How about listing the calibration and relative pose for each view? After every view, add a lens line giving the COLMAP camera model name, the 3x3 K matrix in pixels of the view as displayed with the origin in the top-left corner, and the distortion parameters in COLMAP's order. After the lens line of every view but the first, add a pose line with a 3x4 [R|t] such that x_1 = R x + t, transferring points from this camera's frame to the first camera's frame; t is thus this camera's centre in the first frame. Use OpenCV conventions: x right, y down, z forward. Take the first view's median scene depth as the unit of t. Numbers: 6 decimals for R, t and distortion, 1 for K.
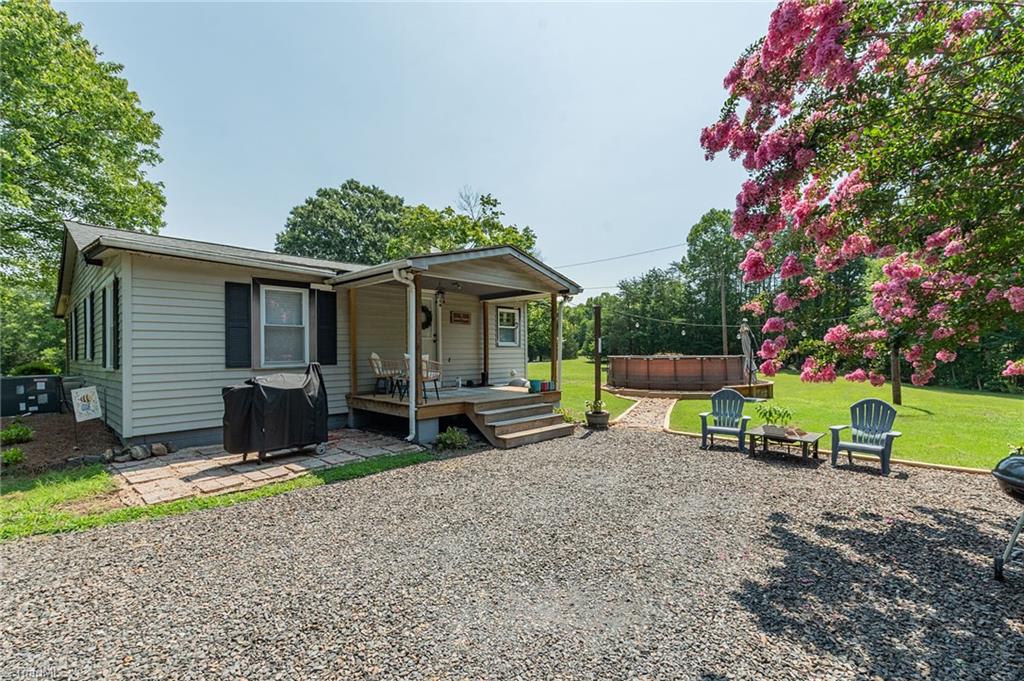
lens RADIAL K [[441.0, 0, 521.2], [0, 441.0, 351.1], [0, 0, 1]] dist [0.000694, 0.000244]
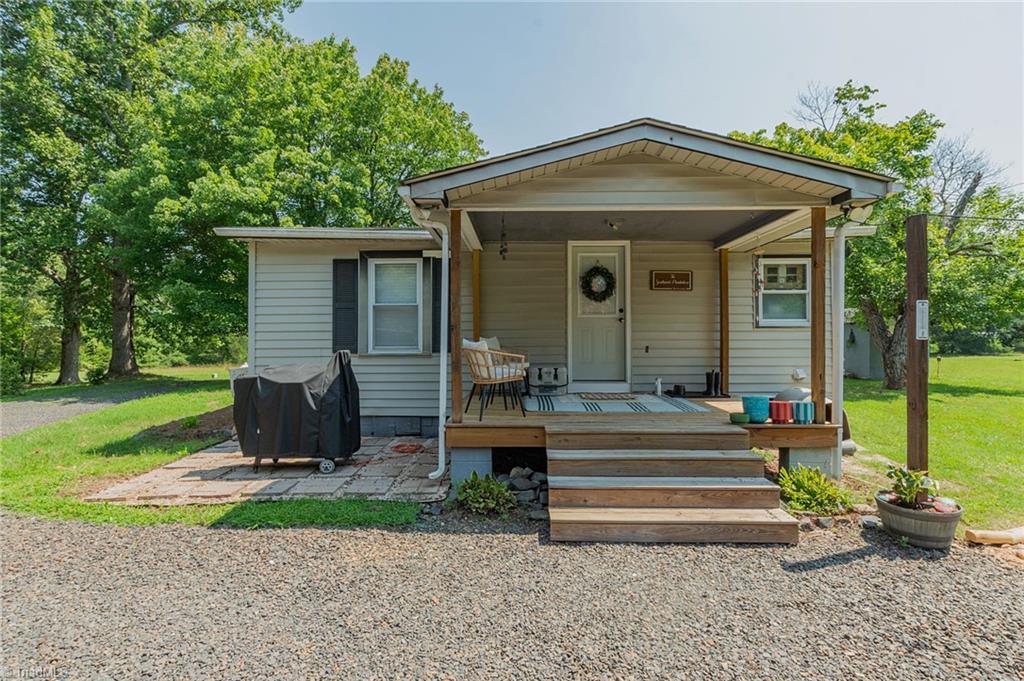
lens RADIAL K [[474.4, 0, 514.3], [0, 474.4, 331.3], [0, 0, 1]] dist [-0.000354, -0.000963]
pose [[0.668382, -0.004079, -0.743807, 0.204726], [-0.001544, 0.999975, -0.006872, -0.000398], [0.743817, 0.005742, 0.668359, 0.403150]]
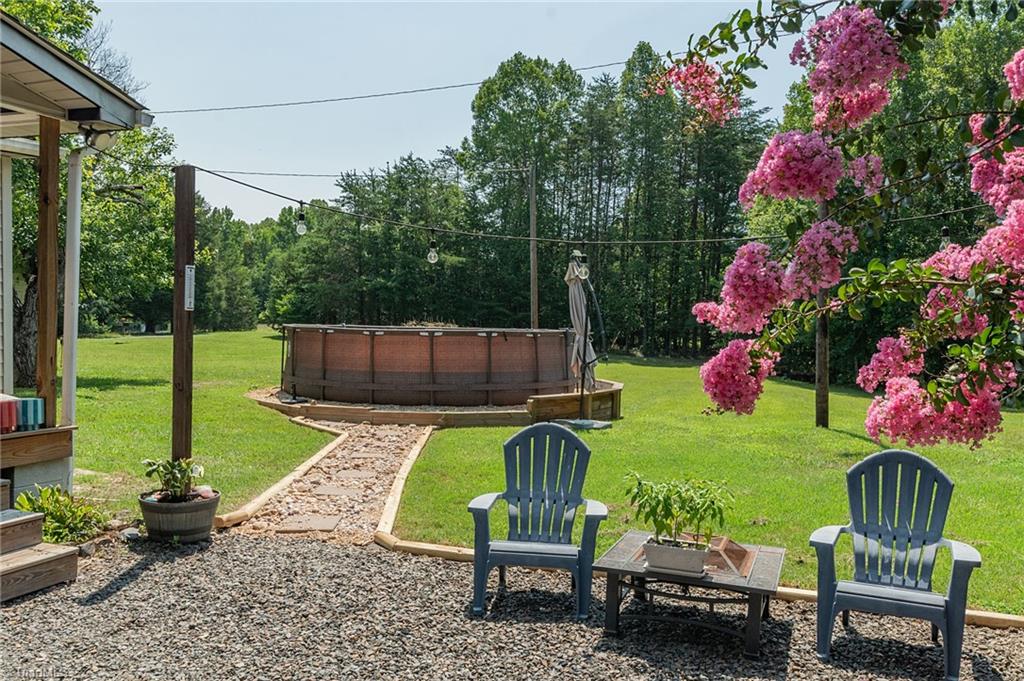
lens RADIAL K [[879.6, 0, 512.0], [0, 879.6, 340.5], [0, 0, 1]] dist [0.007444, -0.009300]
pose [[0.916637, 0.016660, 0.399372, 0.114240], [-0.027924, 0.999359, 0.022401, 0.003643], [-0.398743, -0.031686, 0.916515, 0.262419]]
